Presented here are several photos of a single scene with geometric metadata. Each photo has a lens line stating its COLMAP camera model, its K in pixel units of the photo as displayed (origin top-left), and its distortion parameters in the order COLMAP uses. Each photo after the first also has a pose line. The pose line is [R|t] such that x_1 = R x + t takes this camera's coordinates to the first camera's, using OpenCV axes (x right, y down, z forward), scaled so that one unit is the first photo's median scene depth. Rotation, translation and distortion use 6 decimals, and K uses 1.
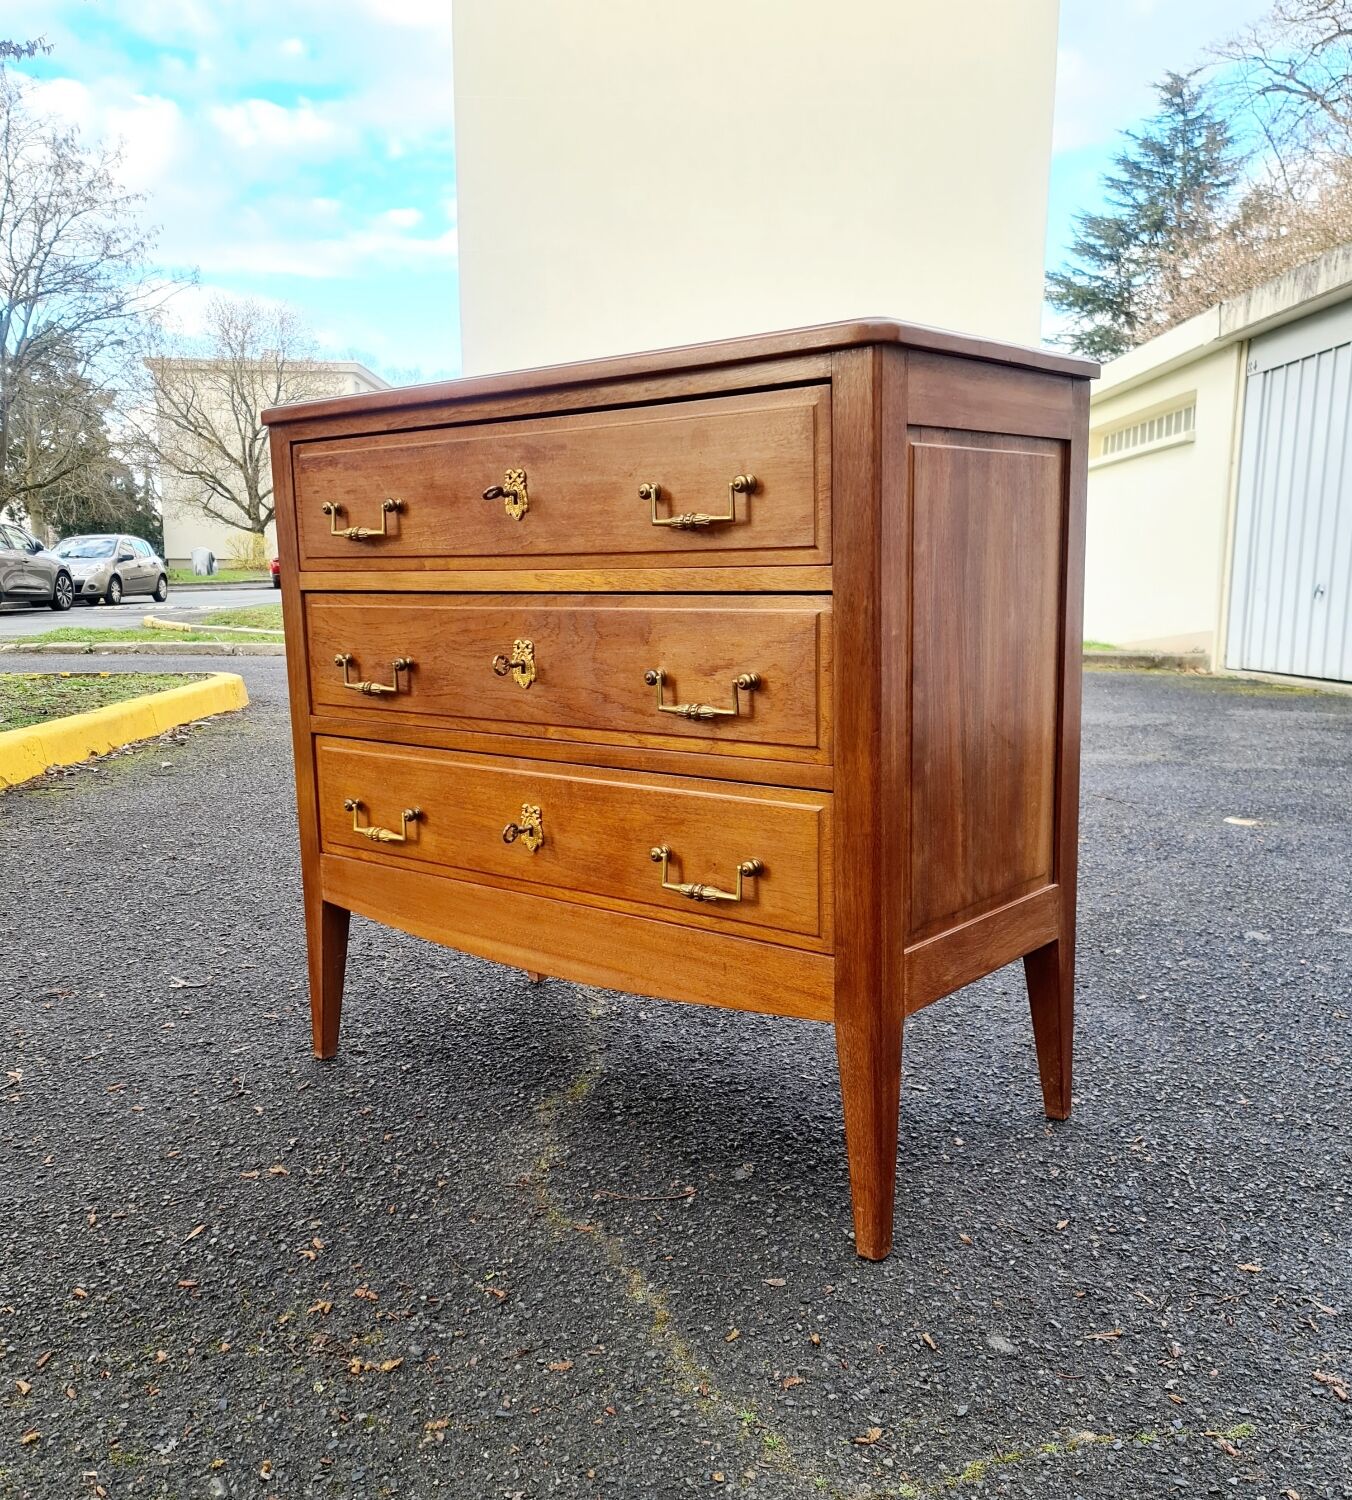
lens RADIAL K [[1359.0, 0, 683.7], [0, 1359.0, 767.0], [0, 0, 1]] dist [0.089249, 0.000000]
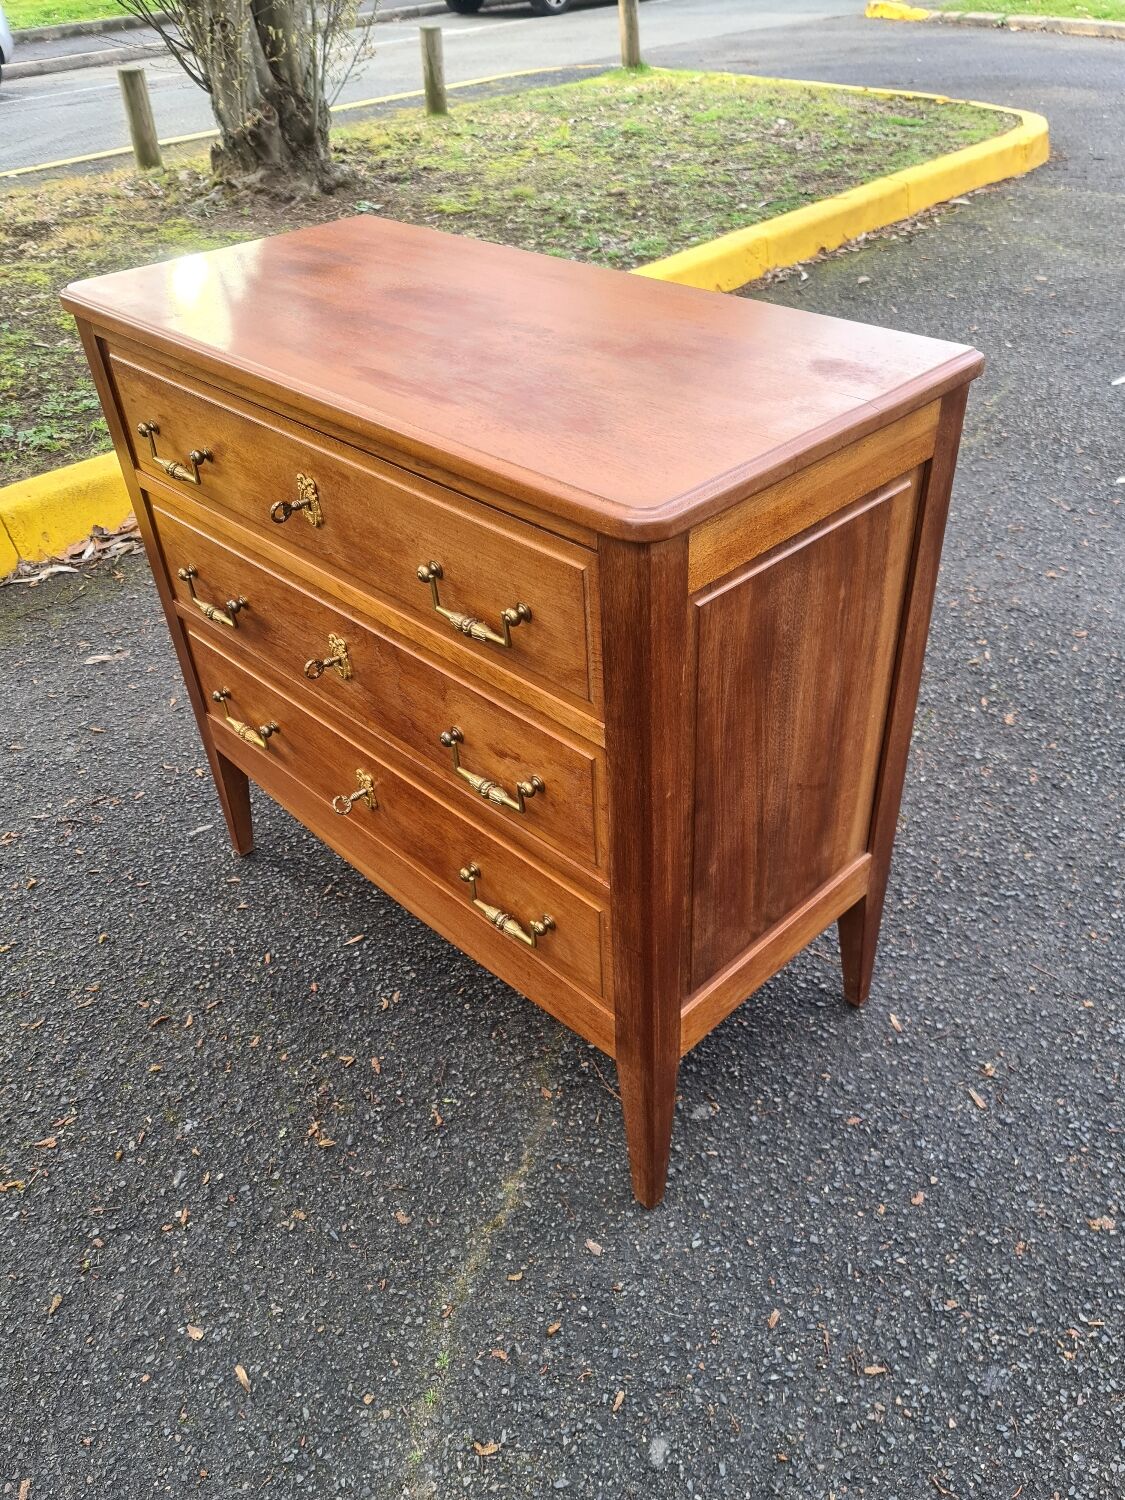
lens RADIAL K [[1144.8, 0, 572.5], [0, 1144.8, 747.1], [0, 0, 1]] dist [0.075753, -0.057866]
pose [[0.994183, 0.043924, -0.098337, 0.142001], [0.007990, 0.880461, 0.474050, -0.431612], [0.107404, -0.472079, 0.874989, 0.276692]]
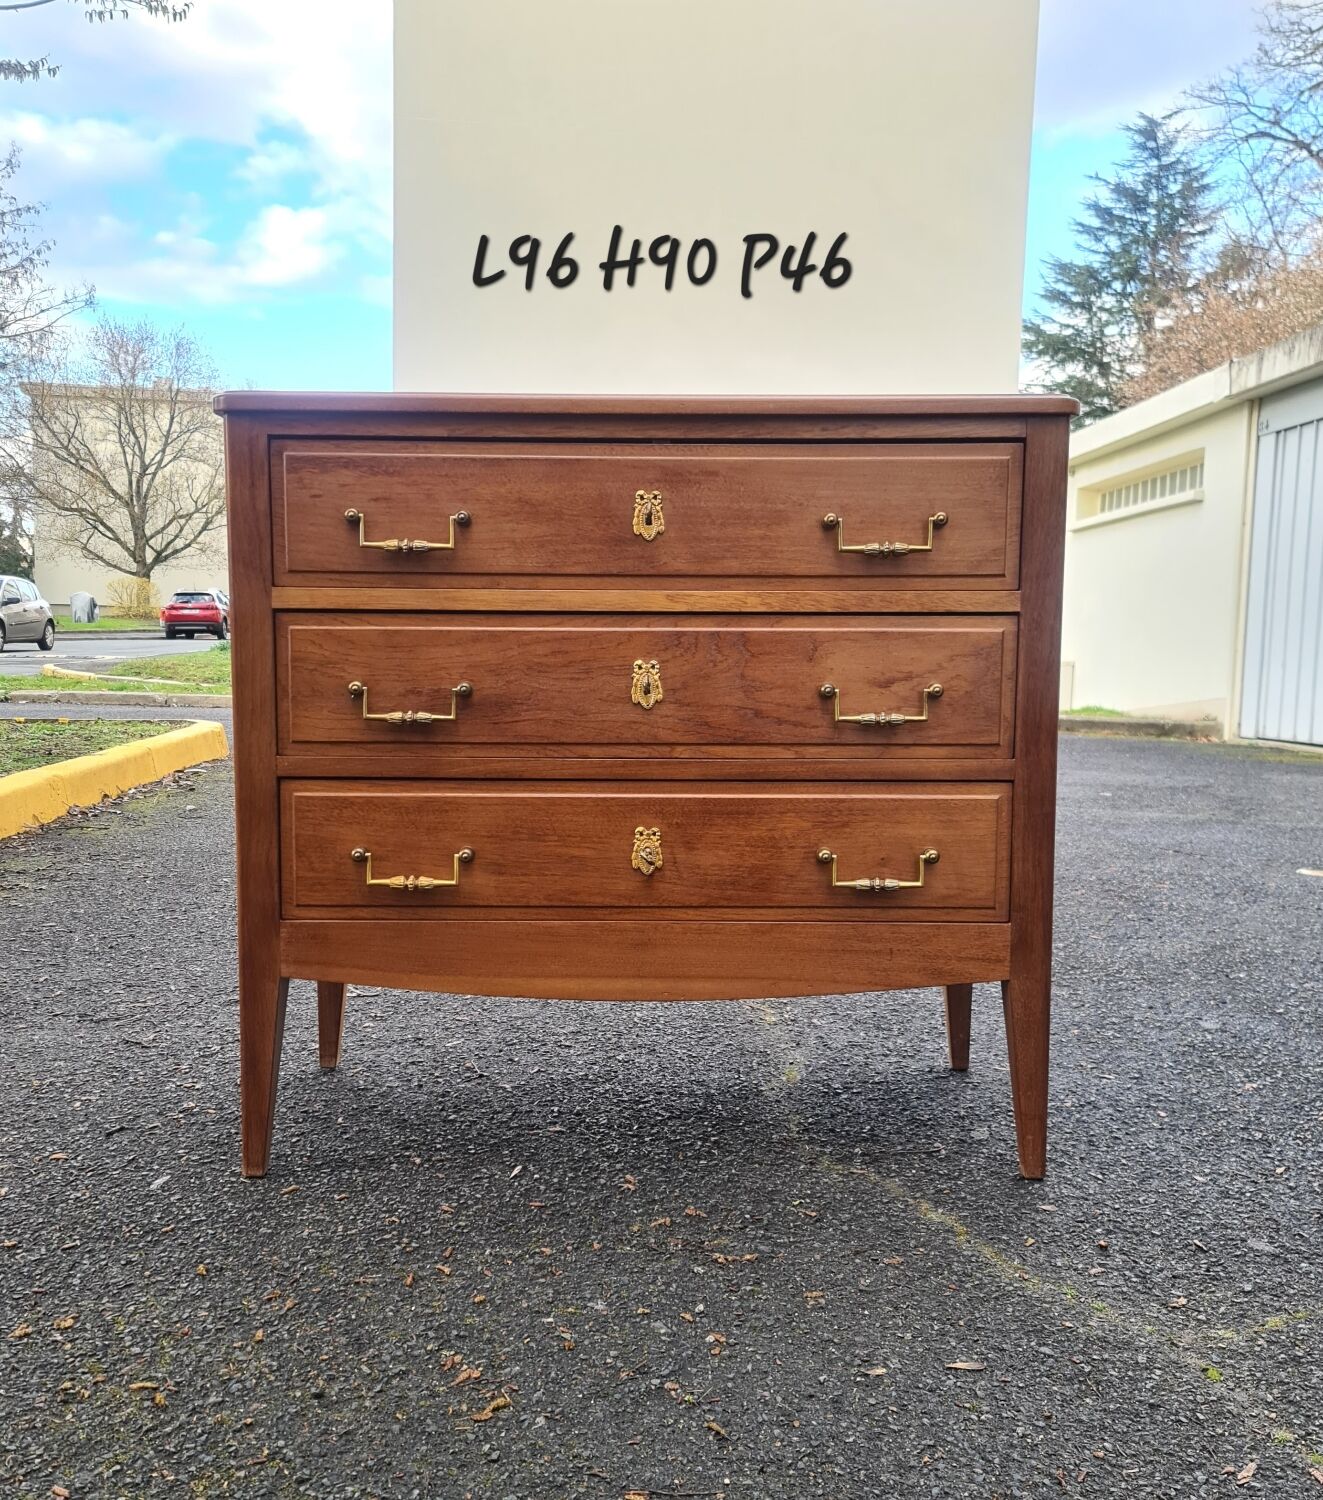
lens RADIAL K [[1511.2, 0, 645.3], [0, 1511.2, 754.7], [0, 0, 1]] dist [0.071958, 0.000000]
pose [[0.762088, -0.030879, 0.646736, -0.875176], [0.077719, 0.996003, -0.044026, 0.025312], [-0.642791, 0.083816, 0.761442, 0.173869]]
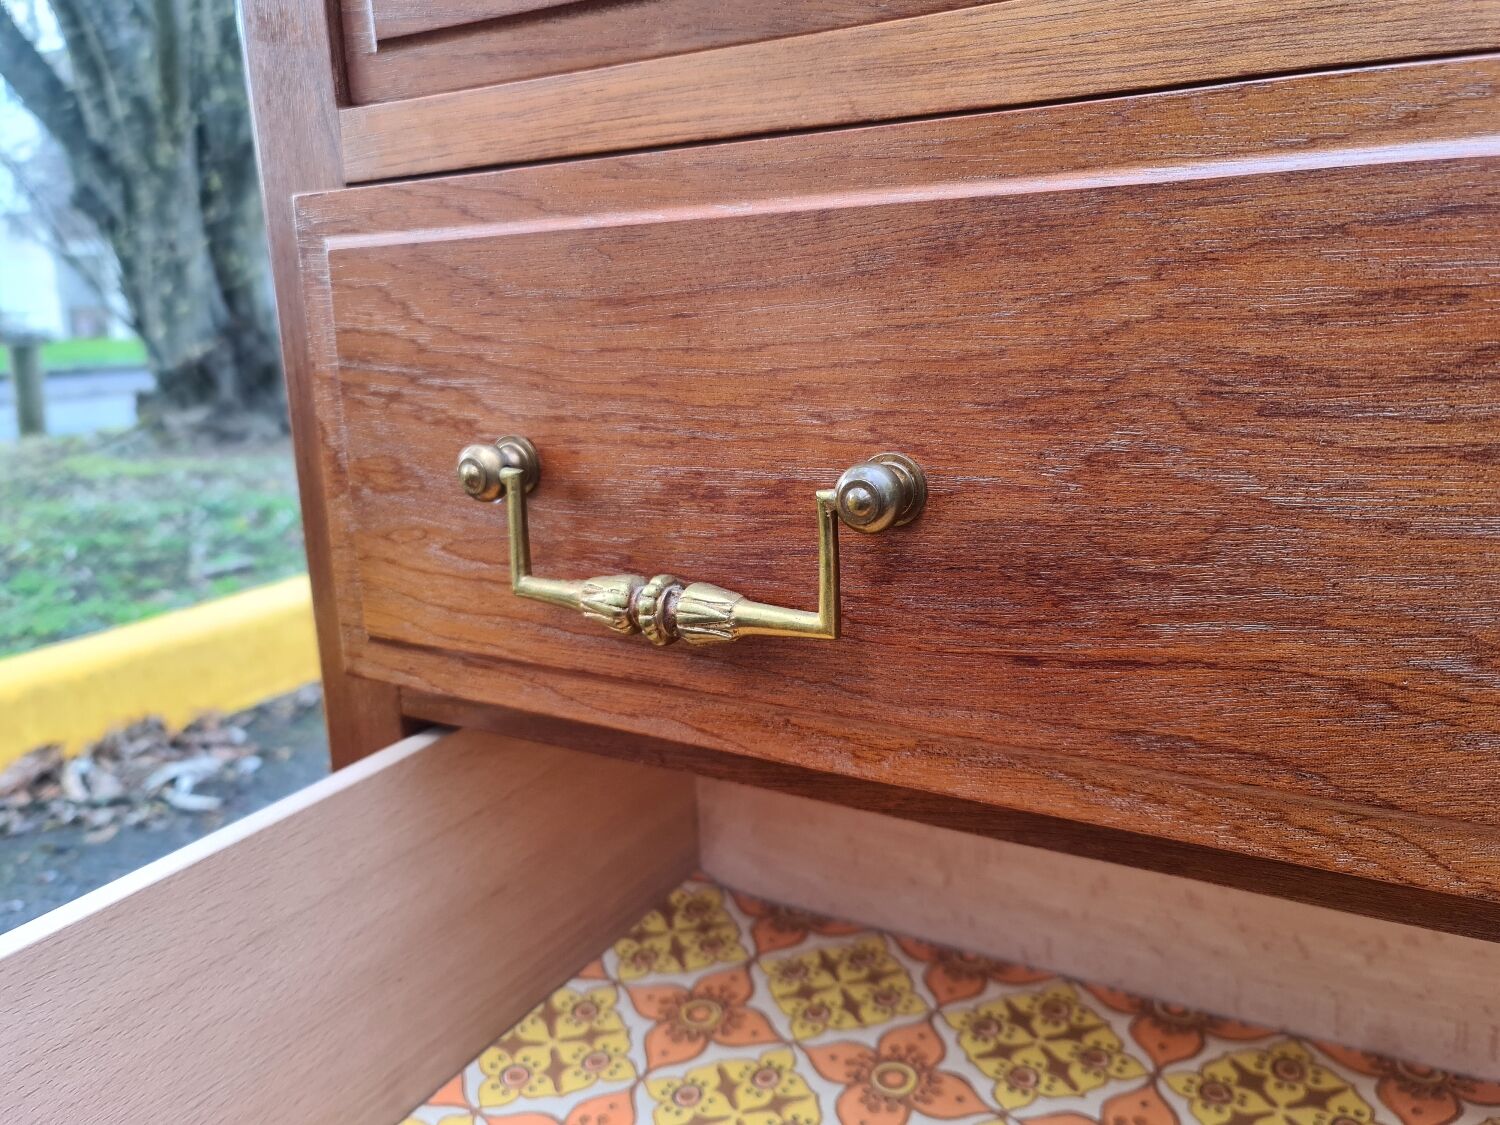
lens RADIAL K [[1228.8, 0, 740.1], [0, 1228.8, 563.6], [0, 0, 1]] dist [0.012944, 0.010243]
pose [[0.990192, -0.050293, 0.130344, -0.281129], [0.042054, 0.996985, 0.065206, -0.088560], [-0.133231, -0.059085, 0.989322, 0.943922]]
